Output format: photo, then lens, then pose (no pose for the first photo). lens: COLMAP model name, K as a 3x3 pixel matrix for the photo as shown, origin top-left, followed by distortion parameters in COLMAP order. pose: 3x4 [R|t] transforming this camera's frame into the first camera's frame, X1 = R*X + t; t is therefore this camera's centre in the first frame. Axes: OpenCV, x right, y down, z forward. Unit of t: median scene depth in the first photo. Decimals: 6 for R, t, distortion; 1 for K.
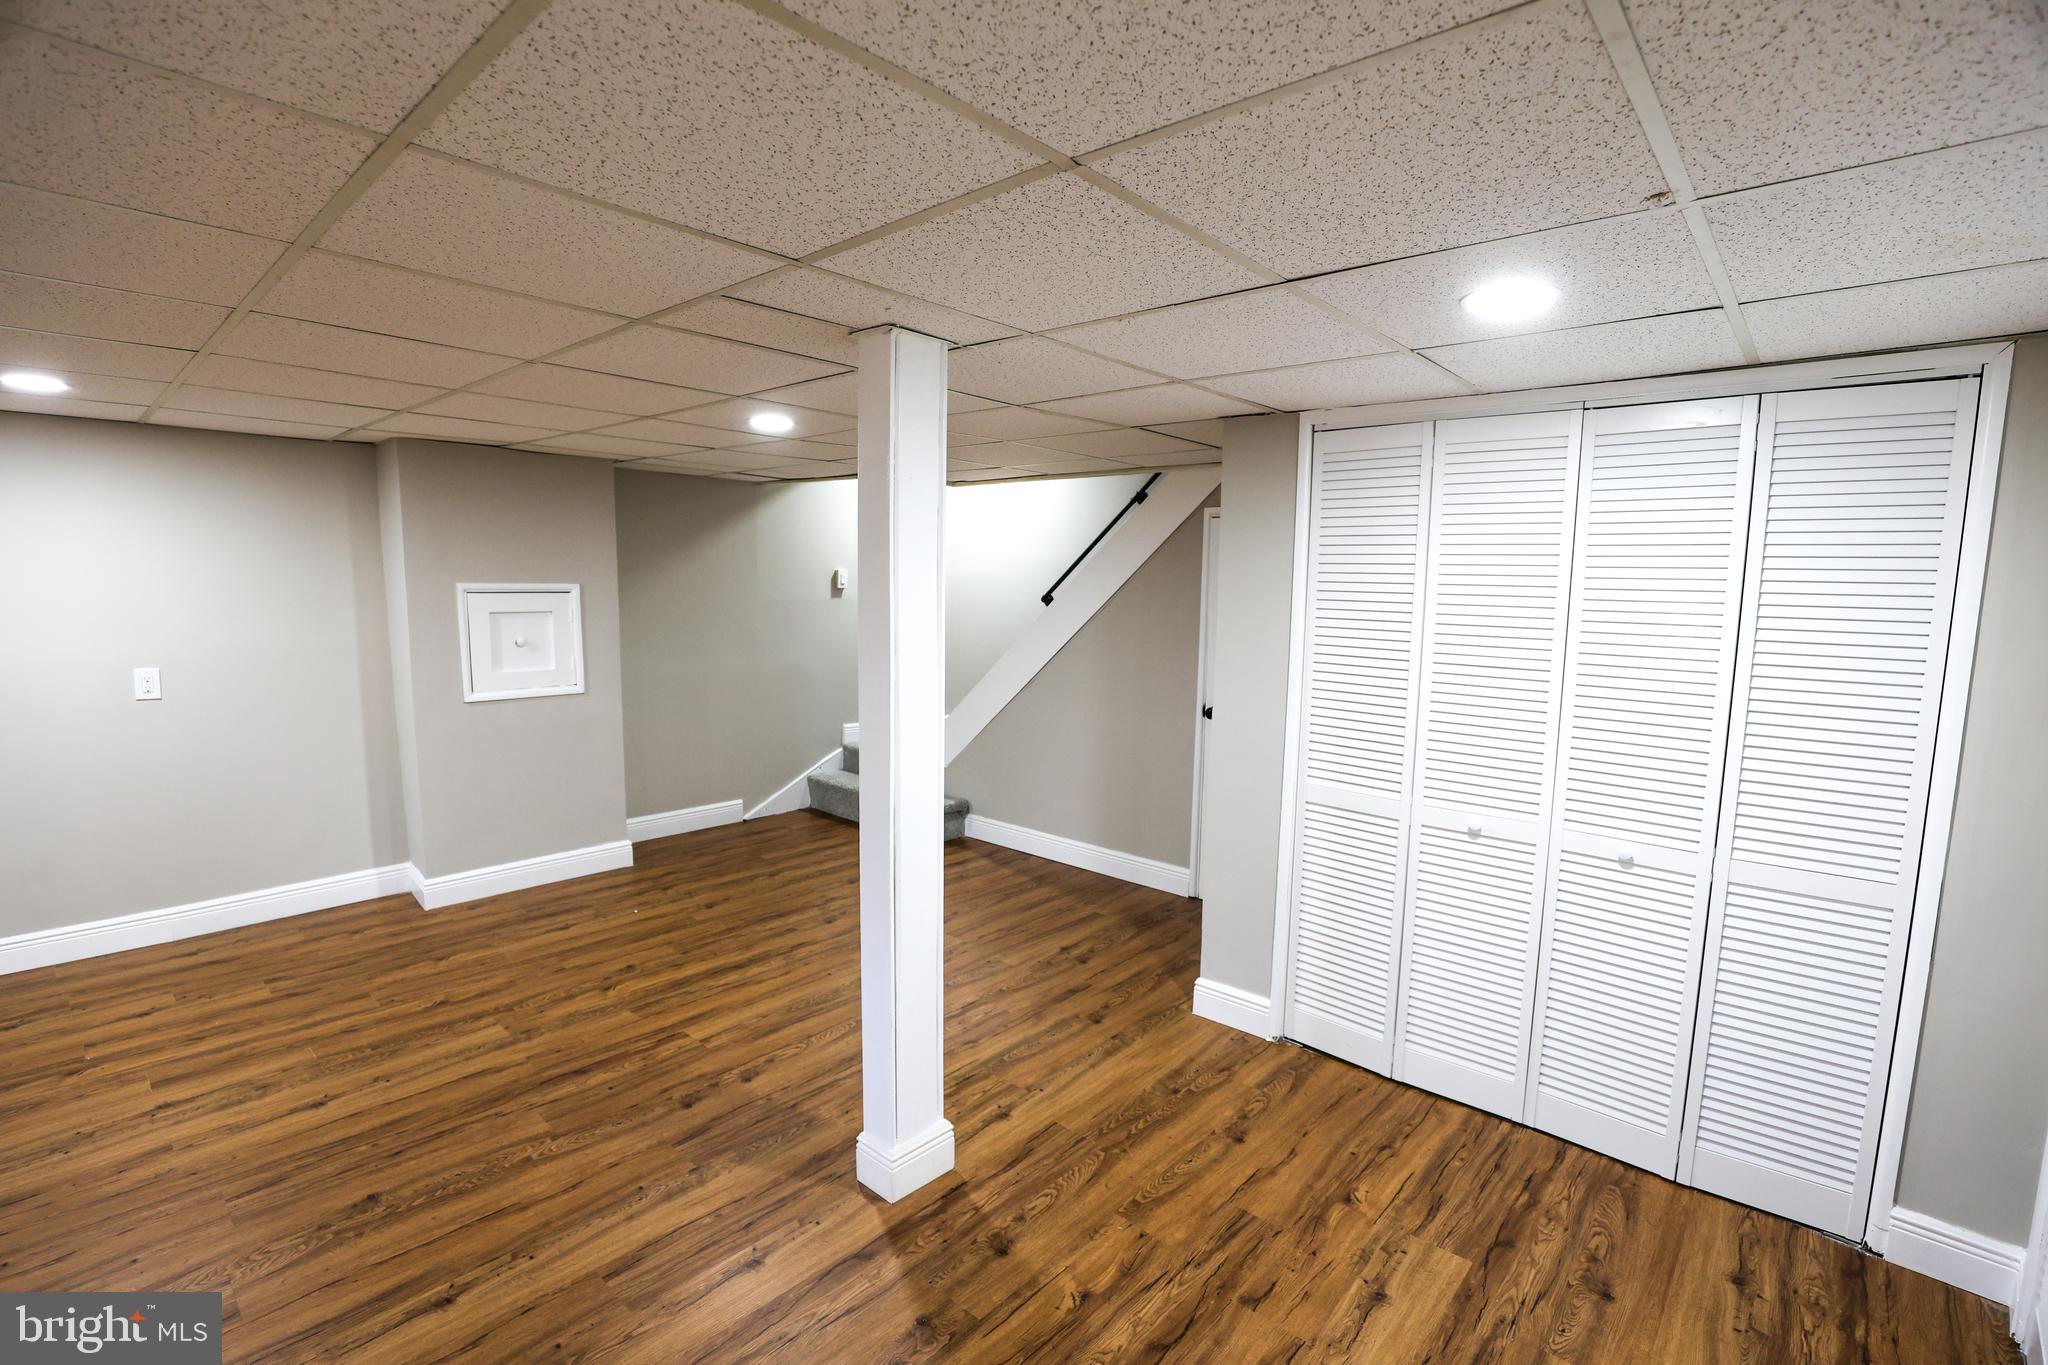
lens RADIAL K [[931.7, 0, 1032.5], [0, 931.7, 686.1], [0, 0, 1]] dist [-0.032003, 0.003159]
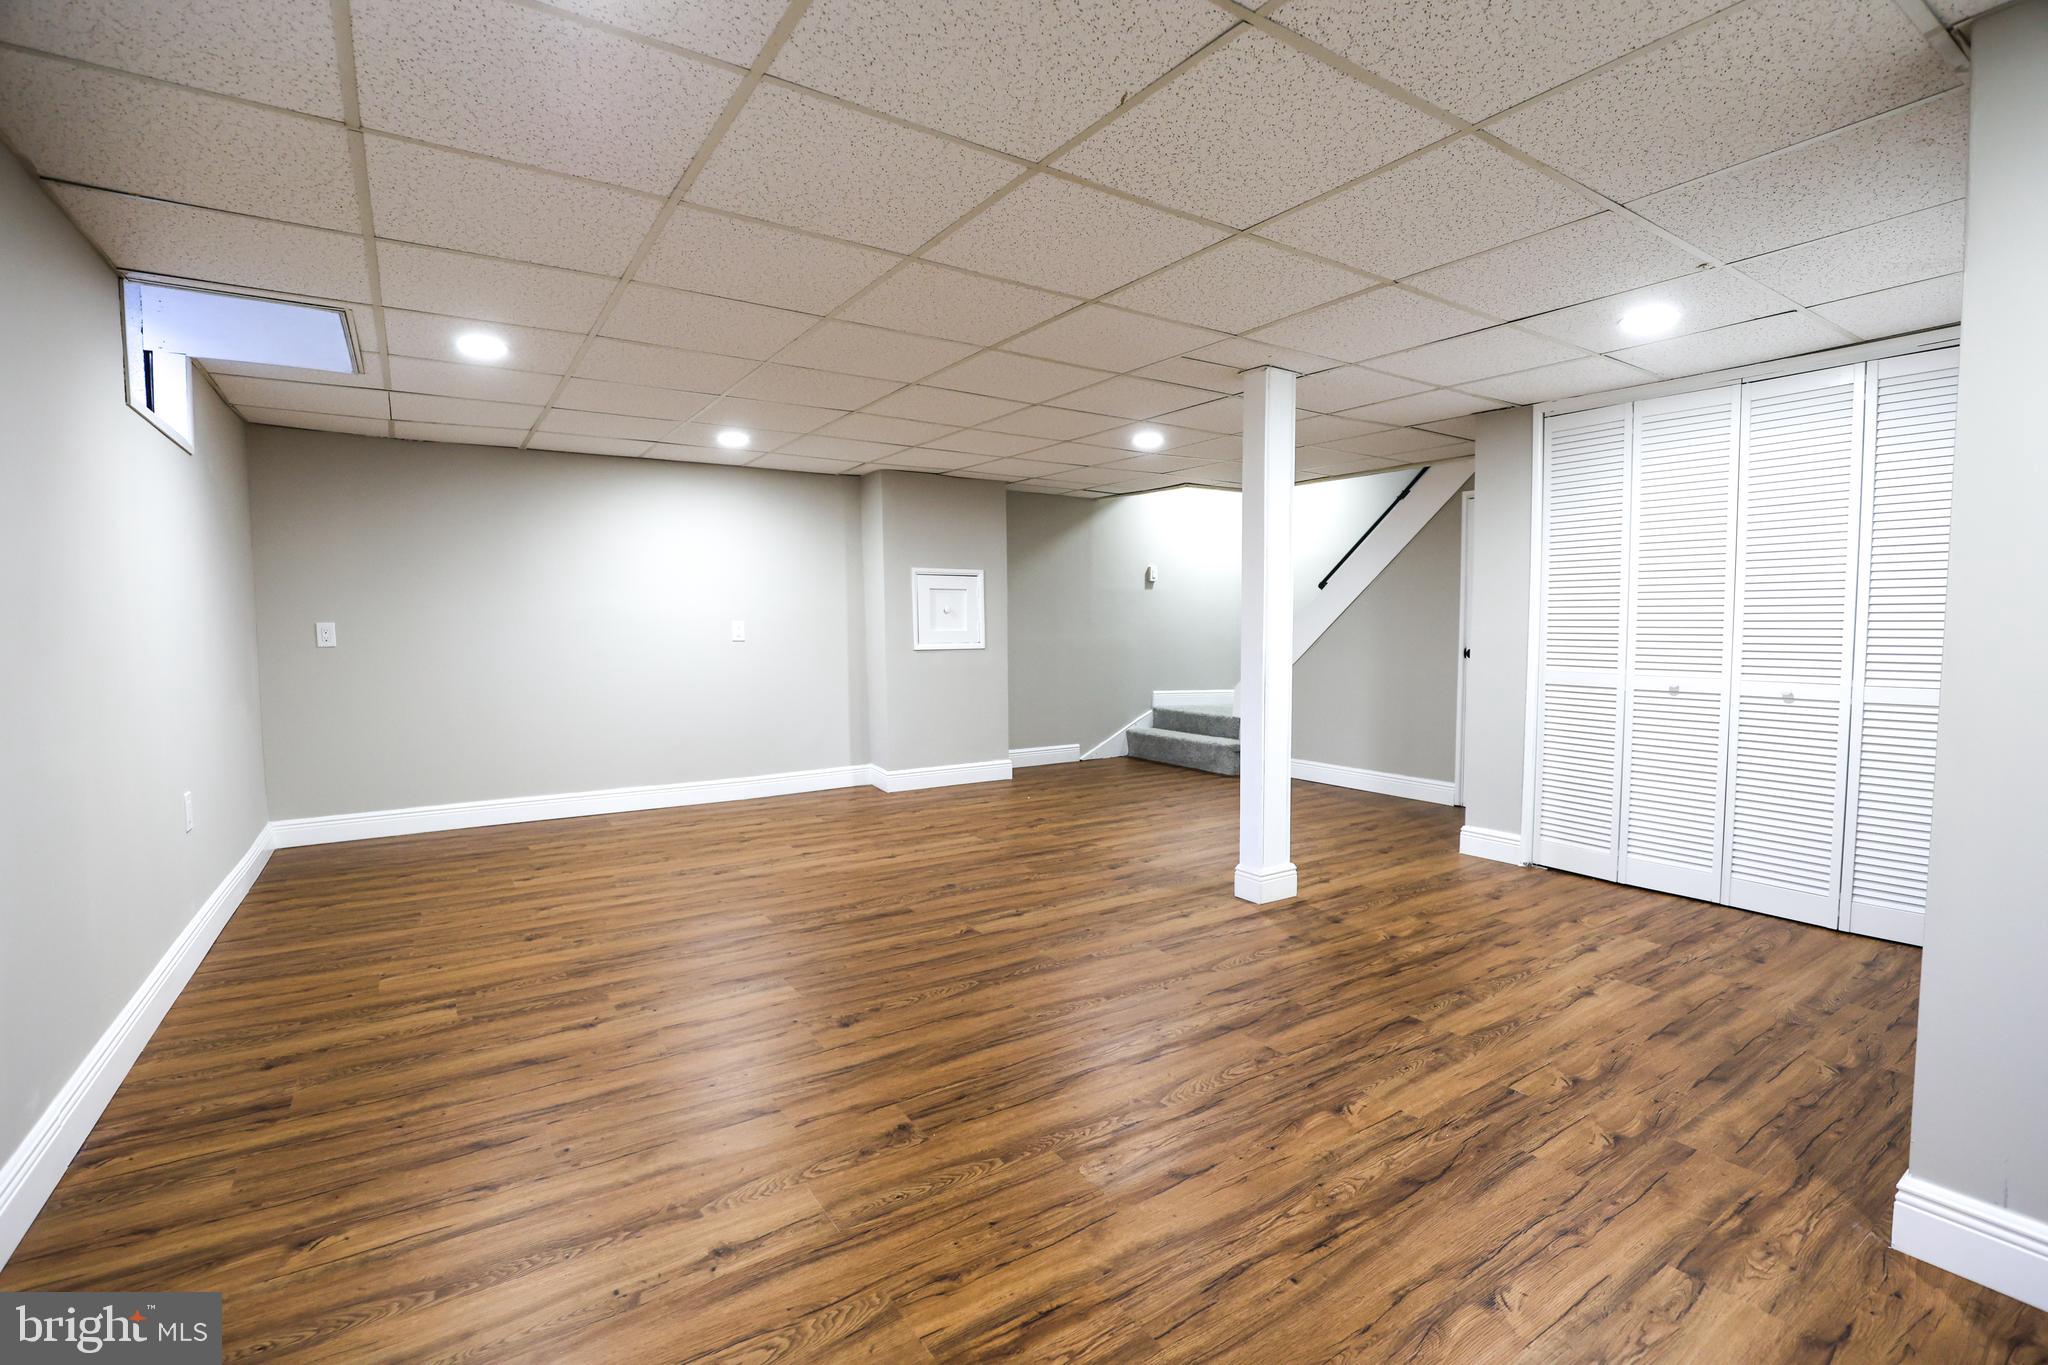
lens RADIAL K [[931.7, 0, 1036.0], [0, 931.7, 682.0], [0, 0, 1]] dist [-0.032003, 0.003159]
pose [[0.968703, -0.005594, -0.248161, -0.102519], [-0.007470, 0.998636, -0.051671, 0.211136], [0.248112, 0.051908, 0.967340, -0.540763]]
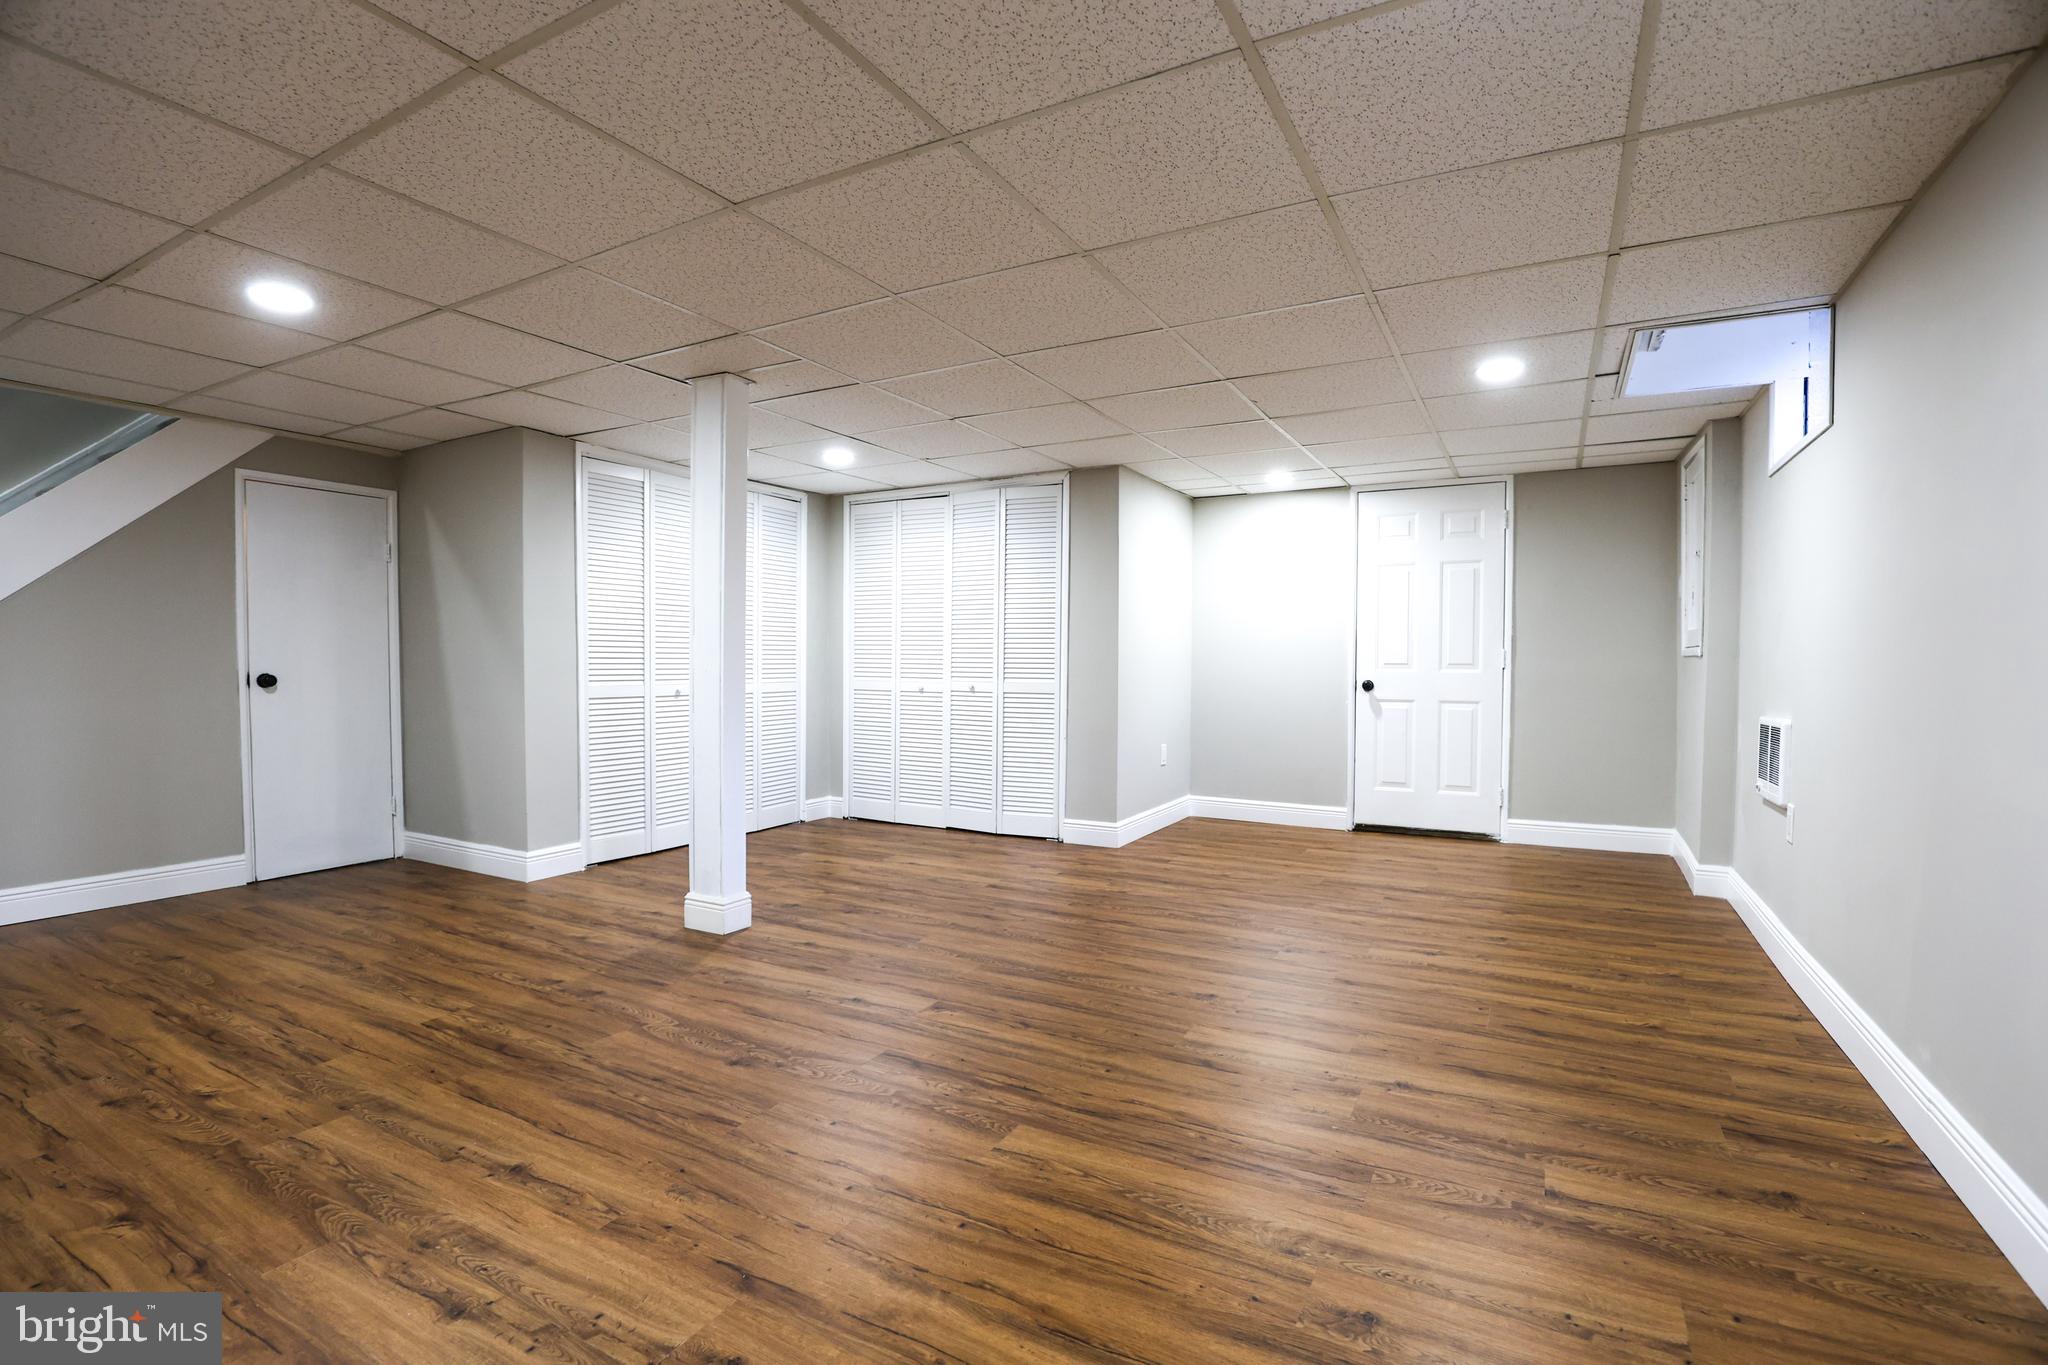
lens RADIAL K [[931.7, 0, 1027.0], [0, 931.7, 680.2], [0, 0, 1]] dist [-0.032003, 0.003159]
pose [[-0.219581, -0.040253, 0.974763, -1.426233], [0.103161, 0.992589, 0.064228, 0.075937], [-0.970125, 0.114661, -0.213801, 0.670875]]
